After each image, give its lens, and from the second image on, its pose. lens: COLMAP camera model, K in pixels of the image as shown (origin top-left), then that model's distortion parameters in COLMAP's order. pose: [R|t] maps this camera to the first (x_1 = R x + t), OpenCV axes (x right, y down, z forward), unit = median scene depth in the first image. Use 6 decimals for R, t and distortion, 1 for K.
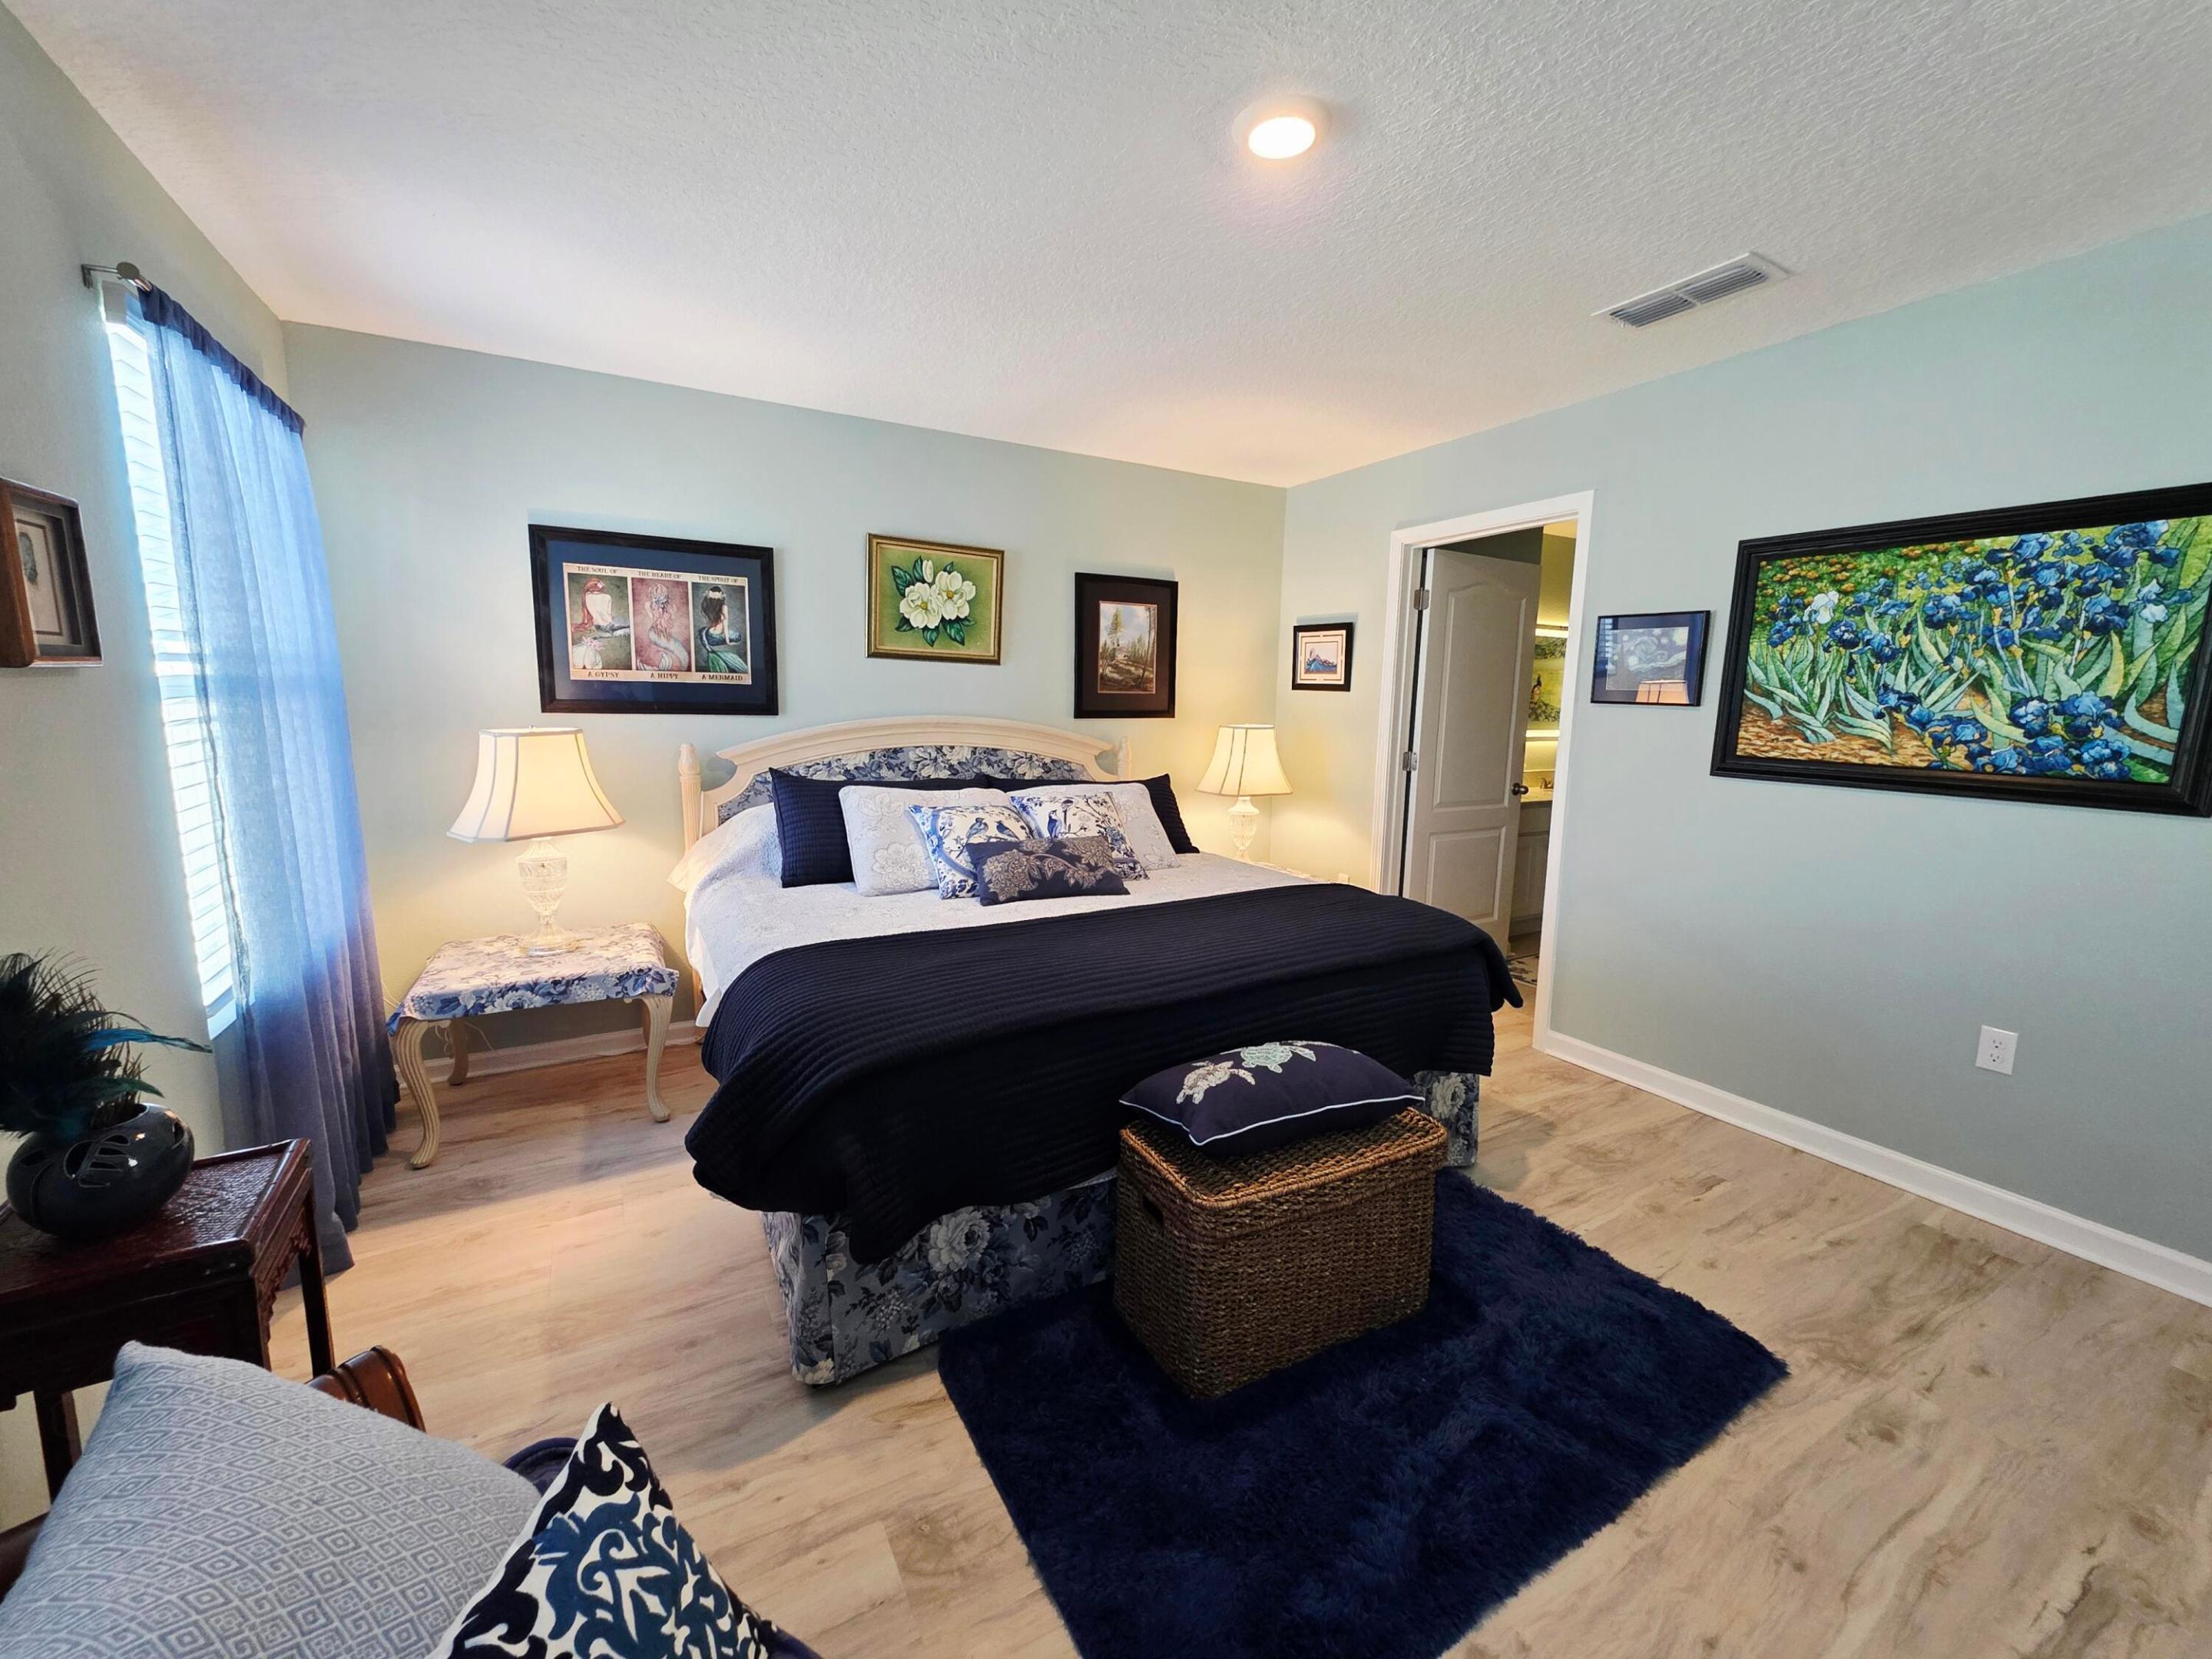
lens RADIAL K [[878.8, 0, 1102.9], [0, 878.8, 832.2], [0, 0, 1]] dist [0.005958, -0.000320]
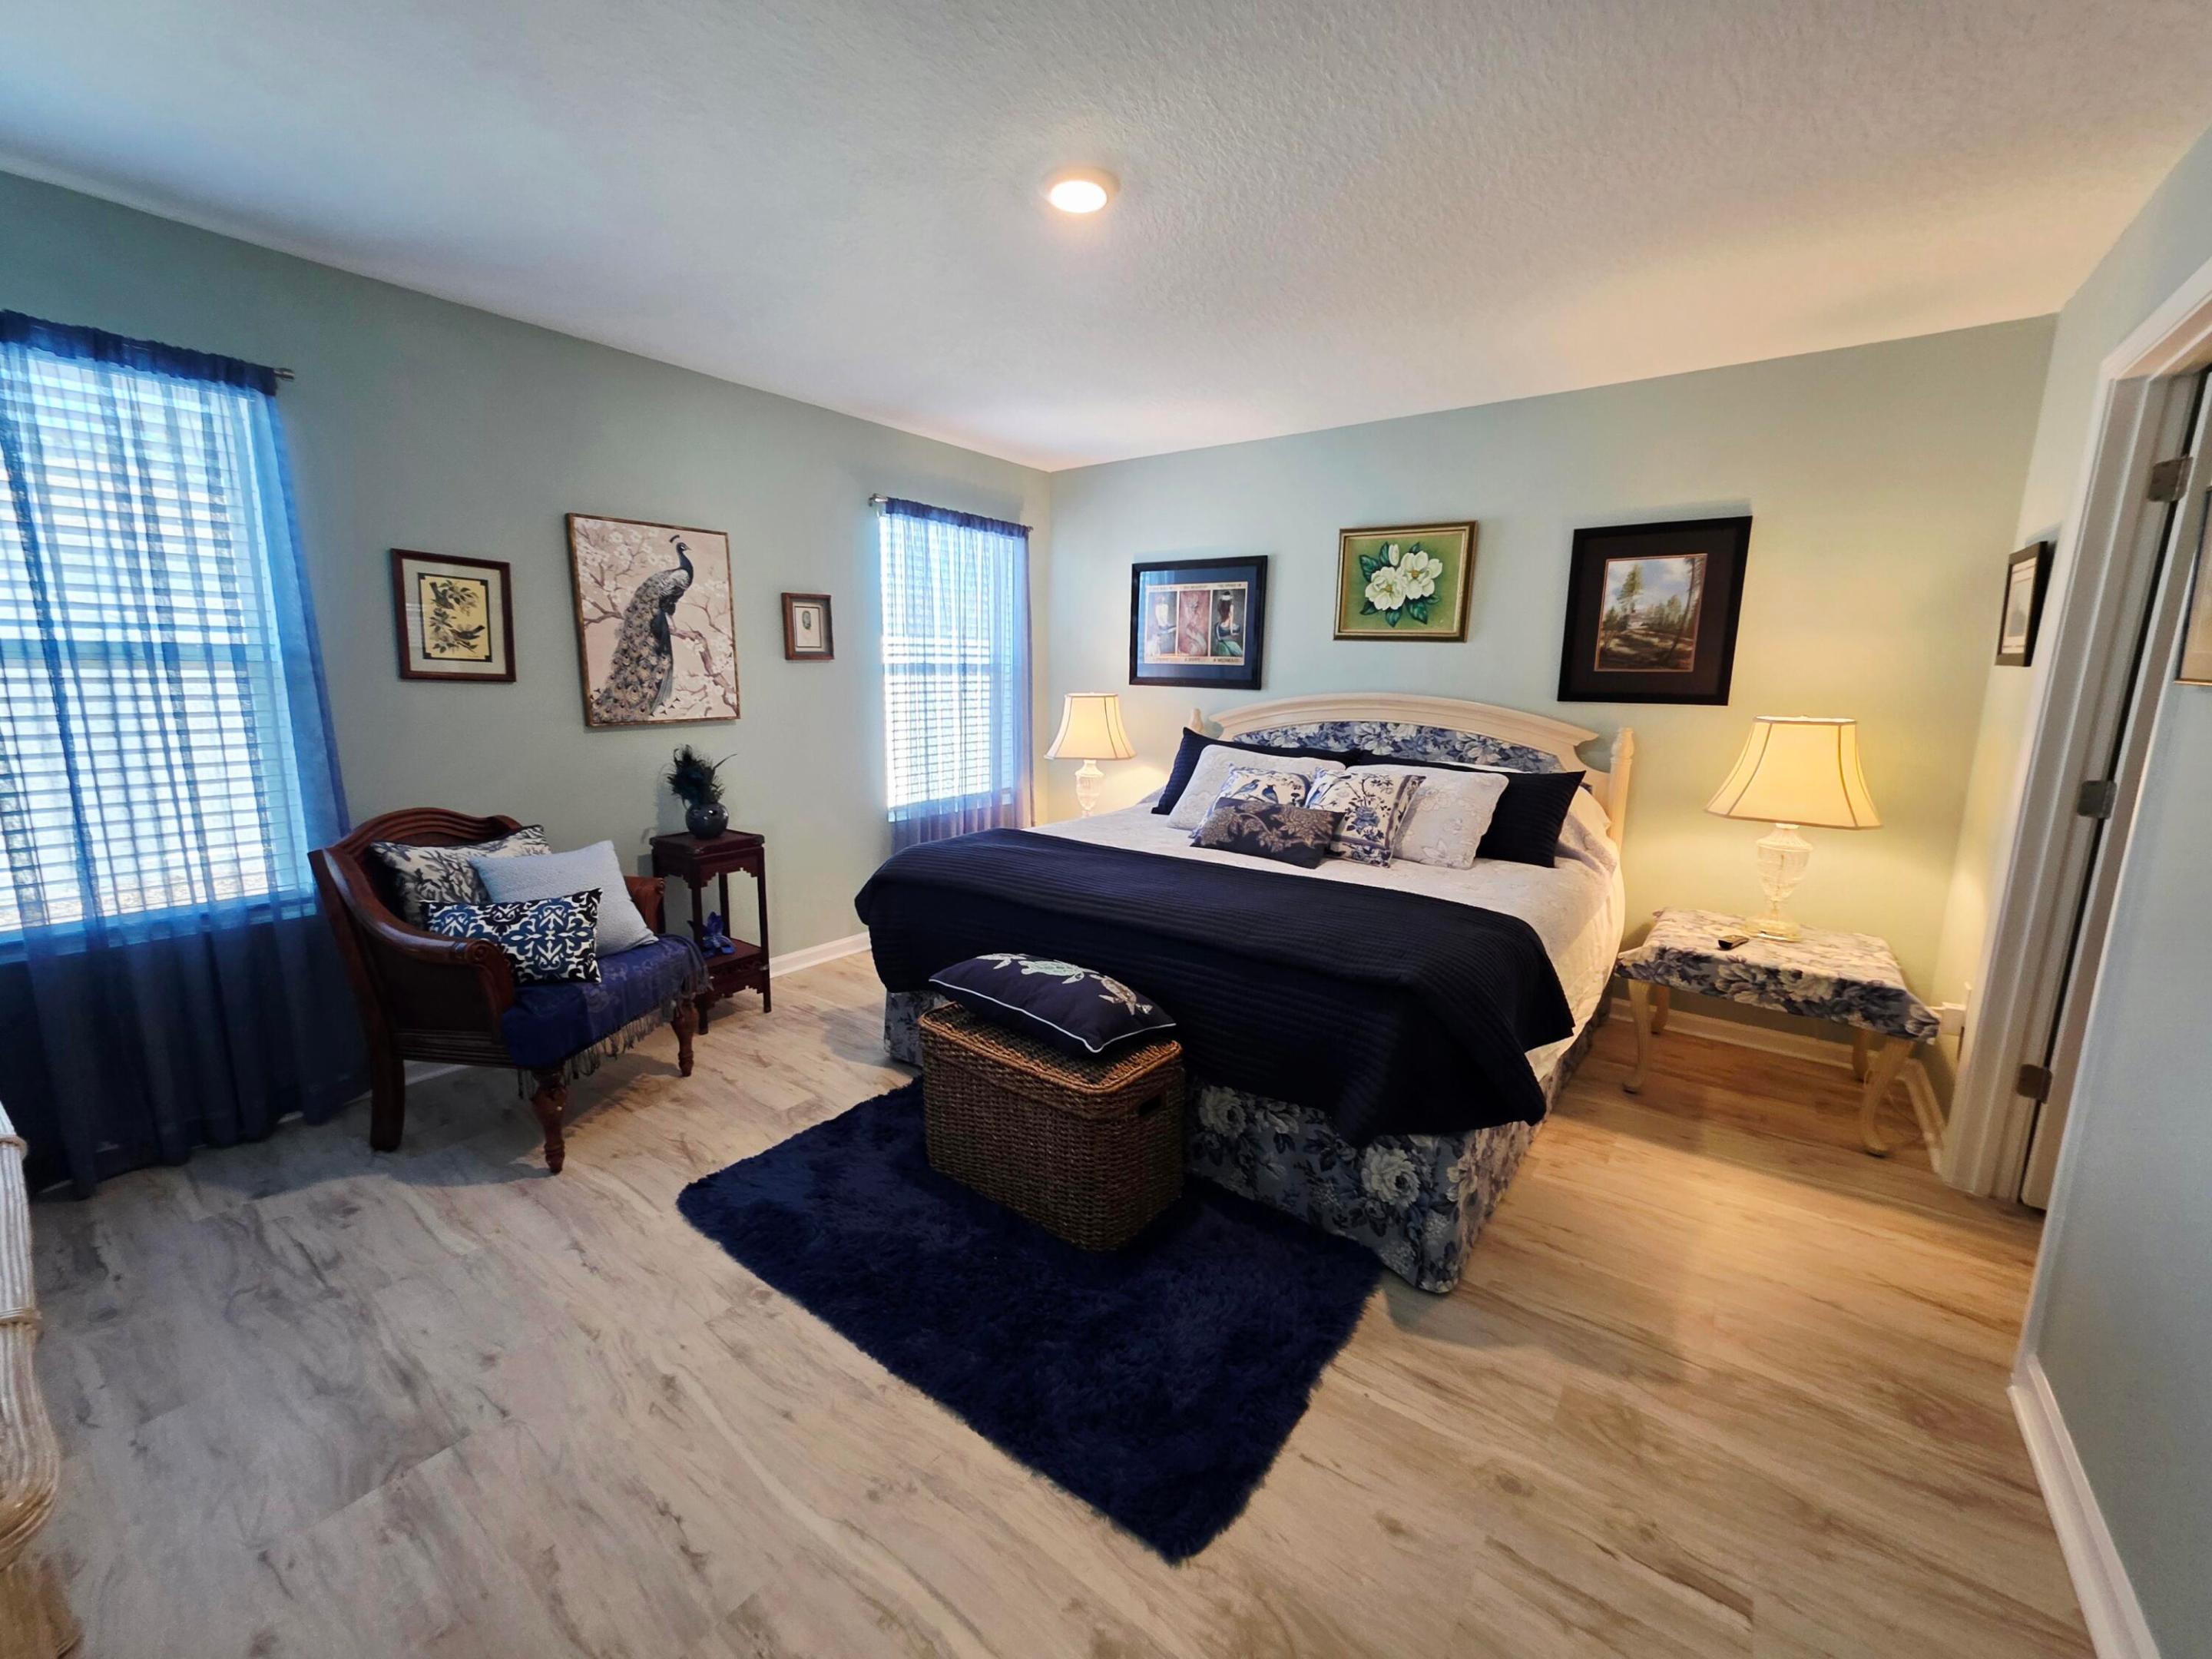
lens RADIAL K [[878.8, 0, 1106.1], [0, 878.8, 824.8], [0, 0, 1]] dist [0.005958, -0.000320]
pose [[0.403445, 0.151925, -0.902303, 0.663651], [-0.147343, 0.984037, 0.099806, -0.035587], [0.903063, 0.092682, 0.419390, 0.286114]]
